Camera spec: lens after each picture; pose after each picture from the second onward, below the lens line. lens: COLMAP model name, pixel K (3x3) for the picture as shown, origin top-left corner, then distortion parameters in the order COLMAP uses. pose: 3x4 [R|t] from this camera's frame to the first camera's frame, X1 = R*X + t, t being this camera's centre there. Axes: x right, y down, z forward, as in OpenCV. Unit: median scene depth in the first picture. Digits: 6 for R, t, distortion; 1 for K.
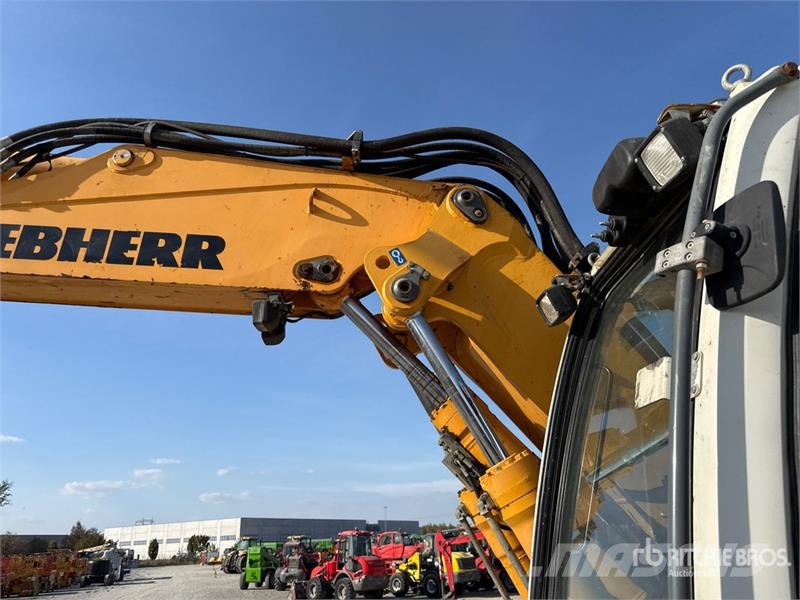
lens RADIAL K [[564.5, 0, 395.7], [0, 564.5, 301.6], [0, 0, 1]] dist [0.046894, -0.064272]
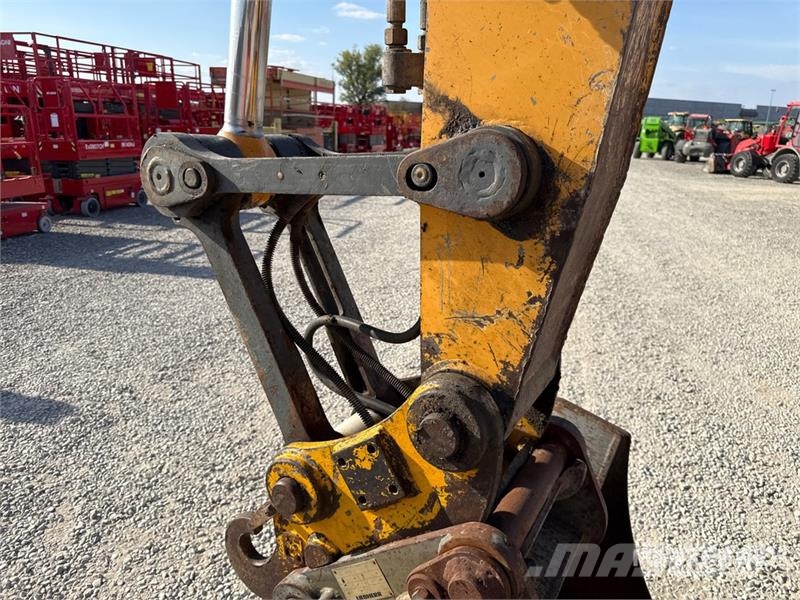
lens RADIAL K [[564.5, 0, 395.7], [0, 564.5, 301.6], [0, 0, 1]] dist [0.046894, -0.064272]
pose [[0.845942, 0.219010, -0.486226, -1.267285], [0.151176, 0.775881, 0.612498, 0.466781], [0.511397, -0.591644, 0.623242, 0.376858]]
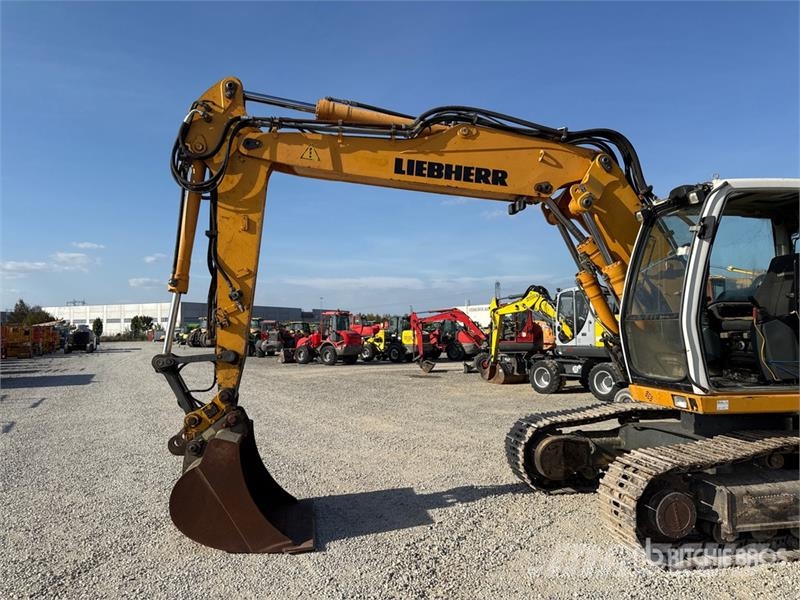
lens RADIAL K [[562.5, 0, 397.4], [0, 562.5, 304.8], [0, 0, 1]] dist [0.113479, -0.190246]
pose [[0.991184, 0.032890, 0.128349, -1.032973], [-0.075600, 0.935925, 0.343990, -0.369394], [-0.108811, -0.350661, 0.930160, -1.383494]]
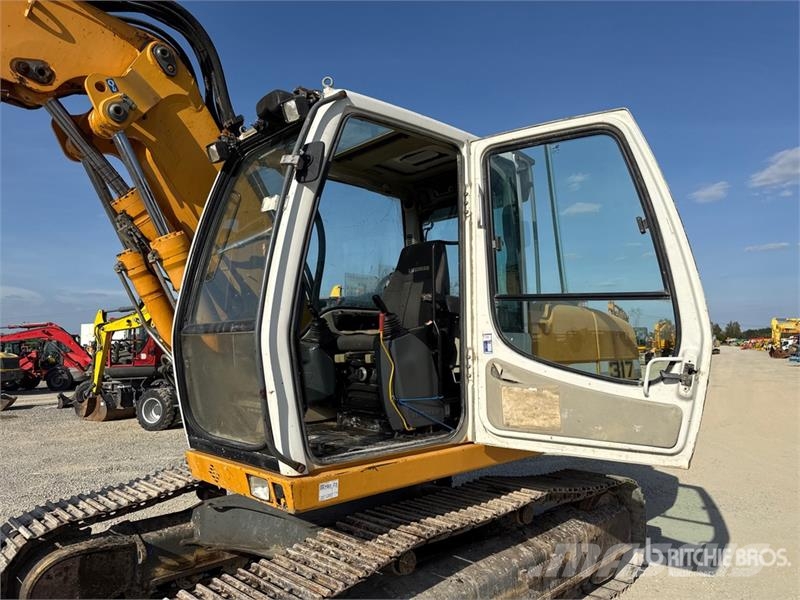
lens RADIAL K [[569.0, 0, 394.8], [0, 569.0, 303.1], [0, 0, 1]] dist [0.026859, -0.003444]
pose [[0.750431, 0.074673, 0.656717, -0.322223], [-0.271654, 0.940642, 0.203462, -0.046081], [-0.602542, -0.331084, 0.726172, -0.563165]]
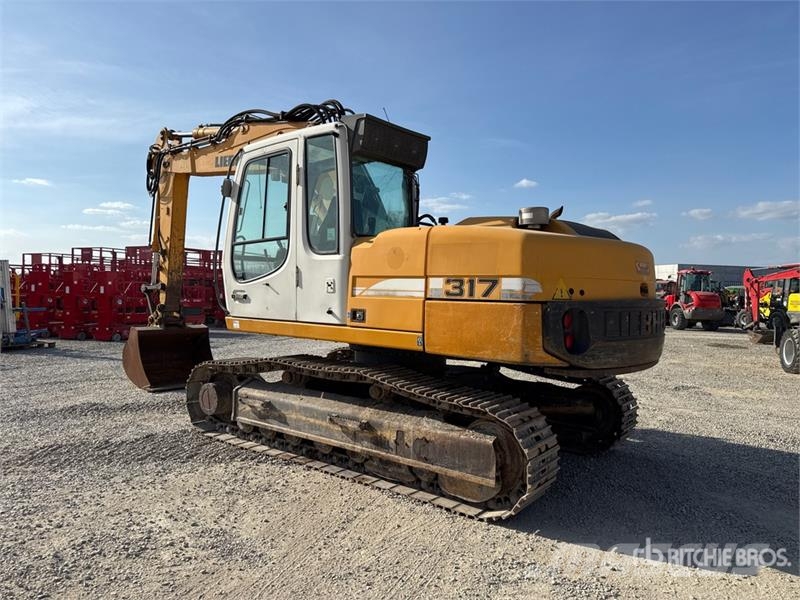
lens RADIAL K [[562.5, 0, 397.4], [0, 562.5, 304.8], [0, 0, 1]] dist [0.113479, -0.190246]
pose [[0.748392, 0.065138, -0.660050, 2.417686], [0.218814, 0.915201, 0.338419, -0.243604], [0.626123, -0.397699, 0.670676, -1.032855]]
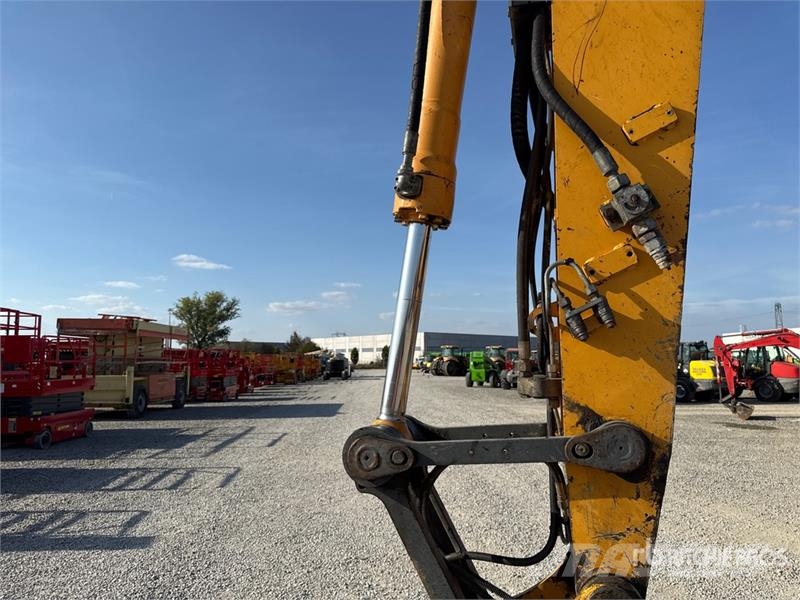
lens RADIAL K [[564.5, 0, 395.7], [0, 564.5, 301.6], [0, 0, 1]] dist [0.046894, -0.064272]
pose [[0.959789, 0.003230, -0.280703, -1.434623], [0.081097, 0.954109, 0.288271, 0.300918], [0.268752, -0.299443, 0.915481, 0.118379]]
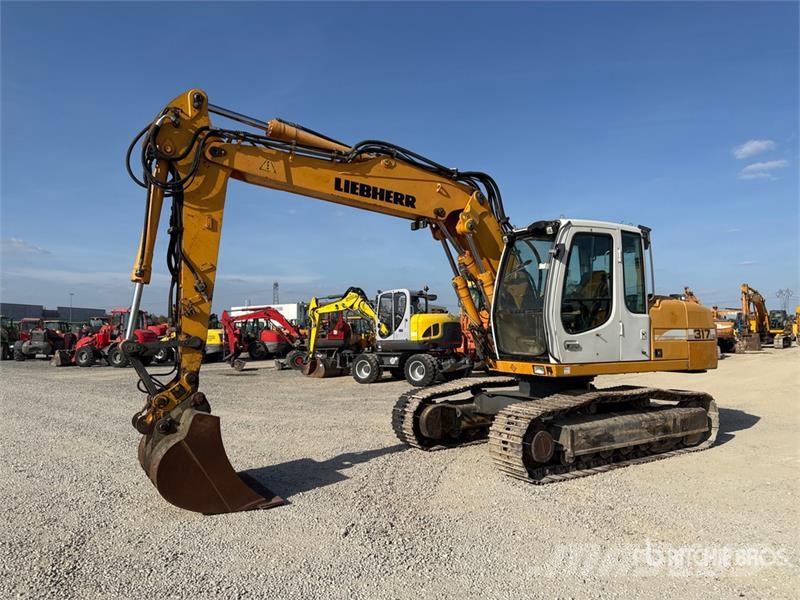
lens RADIAL K [[558.0, 0, 400.0], [0, 558.0, 300.0], [0, 0, 1]] dist [0.126662, -0.183928]
pose [[0.863232, 0.055526, 0.501744, -1.839331], [-0.219712, 0.936179, 0.274401, -0.398771], [-0.454486, -0.347111, 0.820339, -1.646843]]
